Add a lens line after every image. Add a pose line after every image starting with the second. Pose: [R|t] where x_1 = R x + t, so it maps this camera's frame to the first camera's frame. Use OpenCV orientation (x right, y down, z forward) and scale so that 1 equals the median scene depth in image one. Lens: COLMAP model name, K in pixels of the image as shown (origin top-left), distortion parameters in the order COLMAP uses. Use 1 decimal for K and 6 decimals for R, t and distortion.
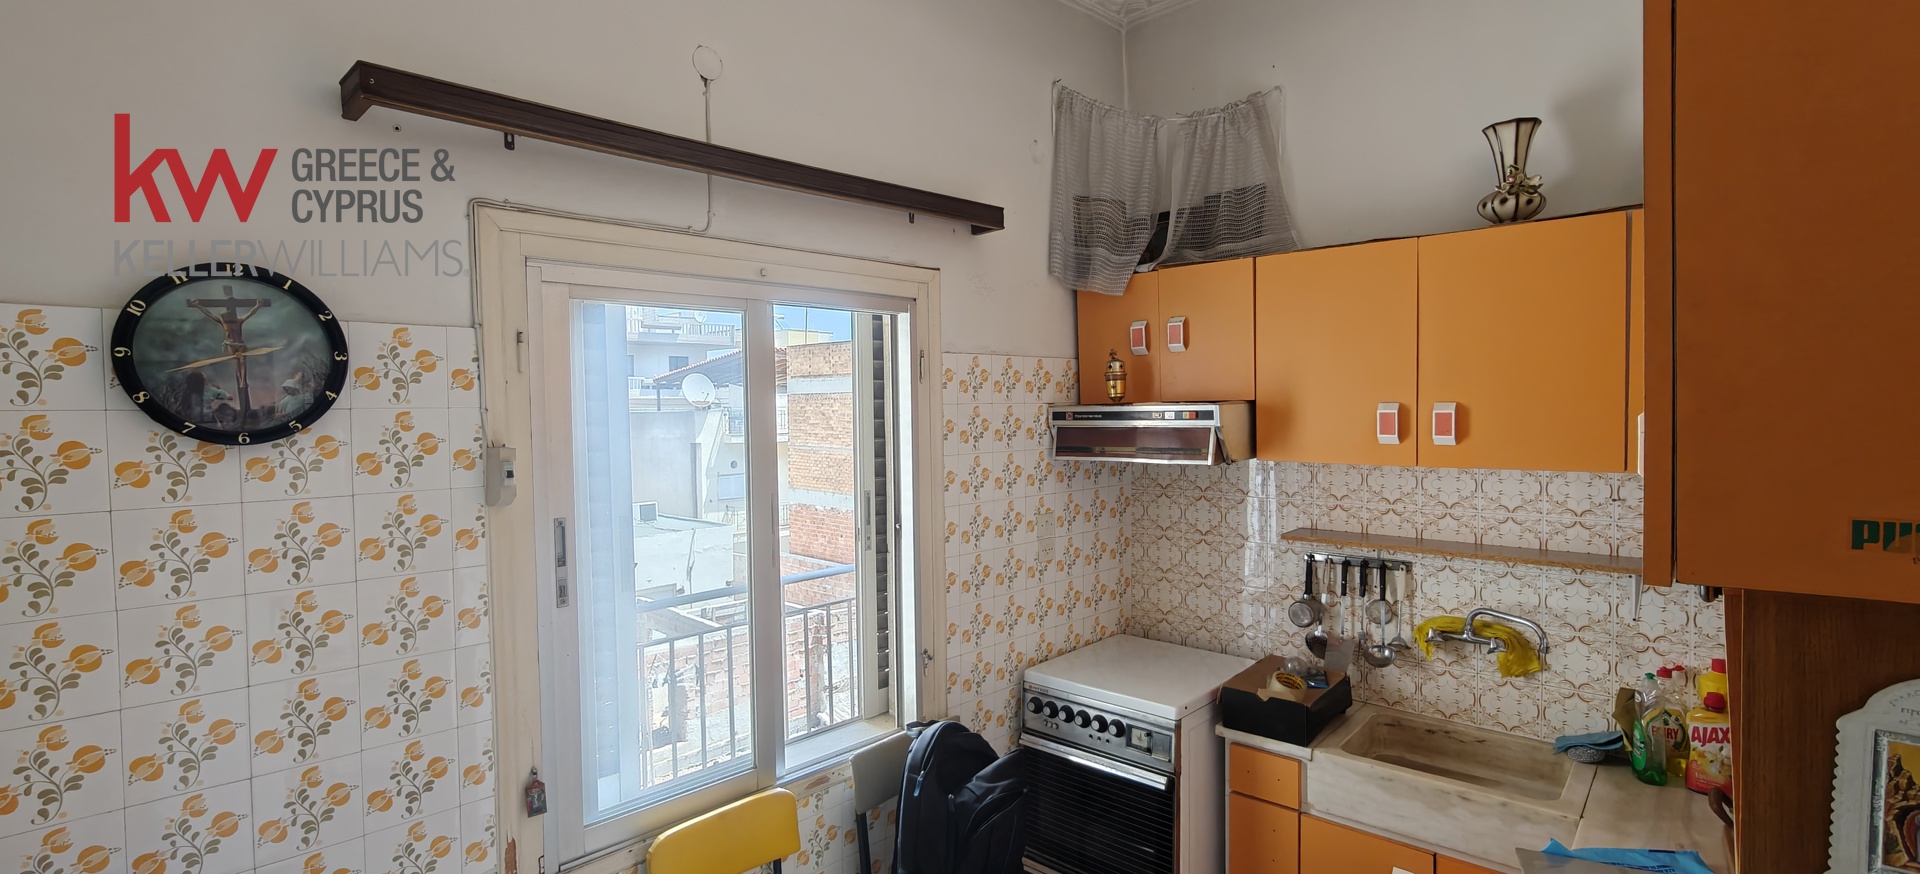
lens RADIAL K [[866.5, 0, 958.2], [0, 866.5, 434.0], [0, 0, 1]] dist [0.000084, 0.000149]
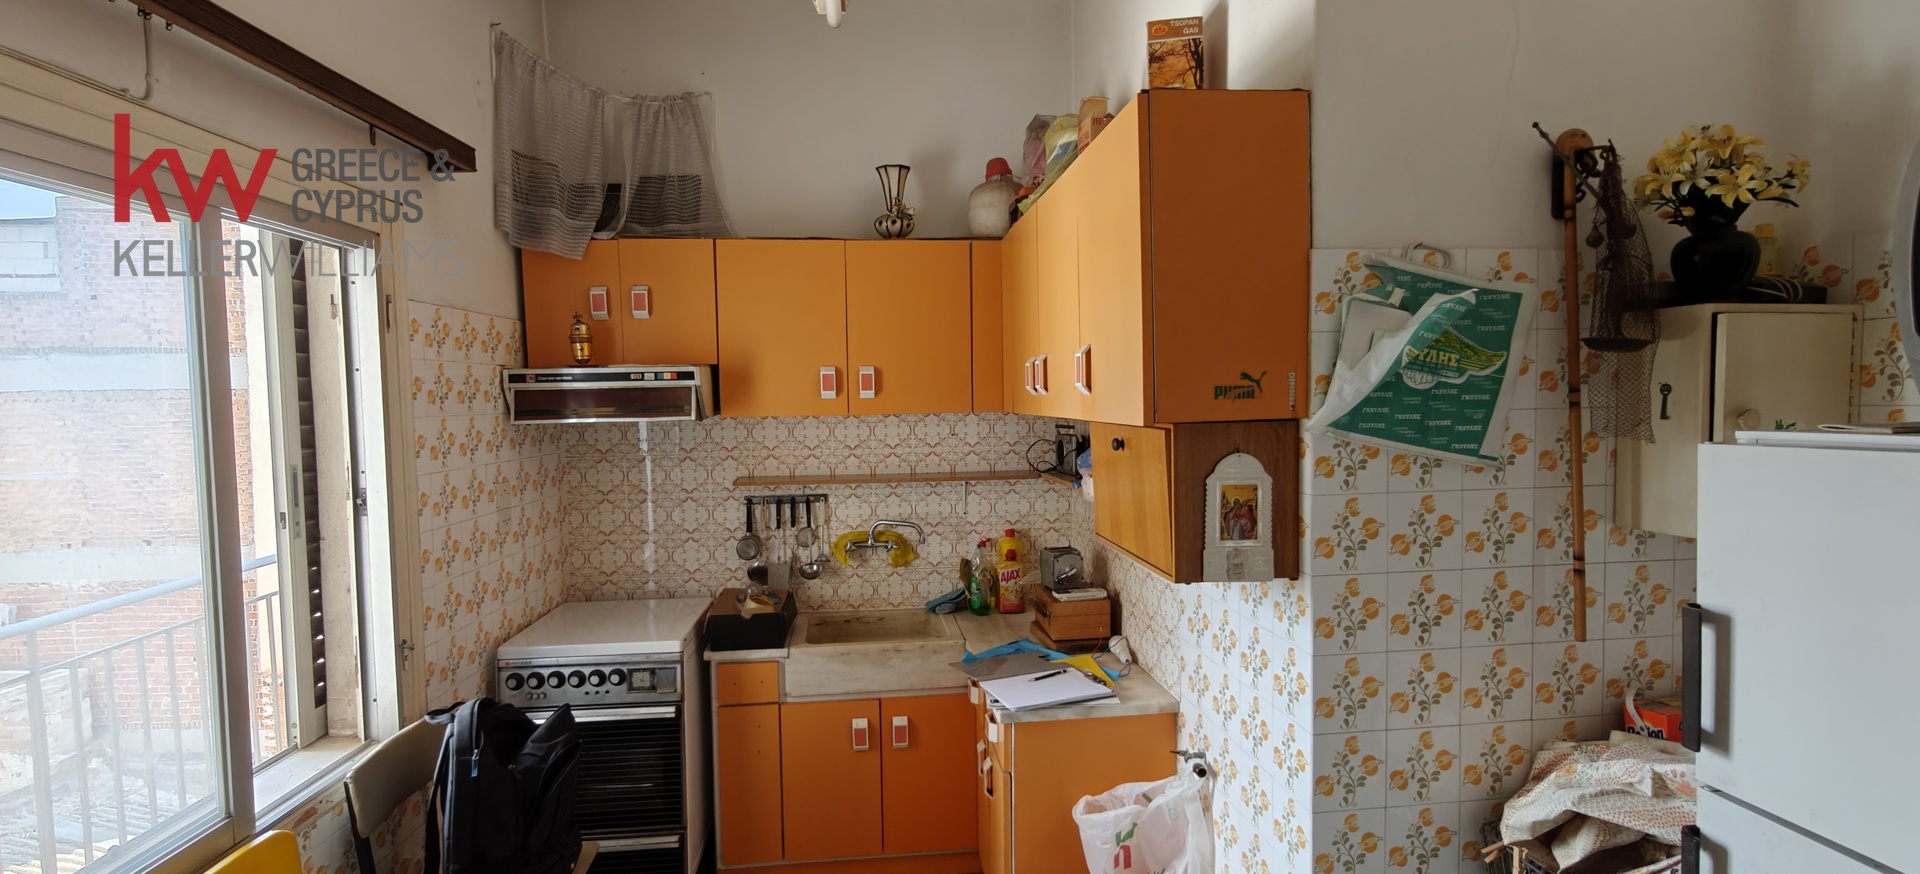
lens RADIAL K [[866.5, 0, 960.7], [0, 866.5, 434.7], [0, 0, 1]] dist [0.000084, 0.000149]
pose [[0.664148, -0.034064, 0.746824, -0.305287], [0.033284, 0.999318, 0.015982, 0.046792], [-0.746859, 0.014243, 0.664829, 0.000337]]
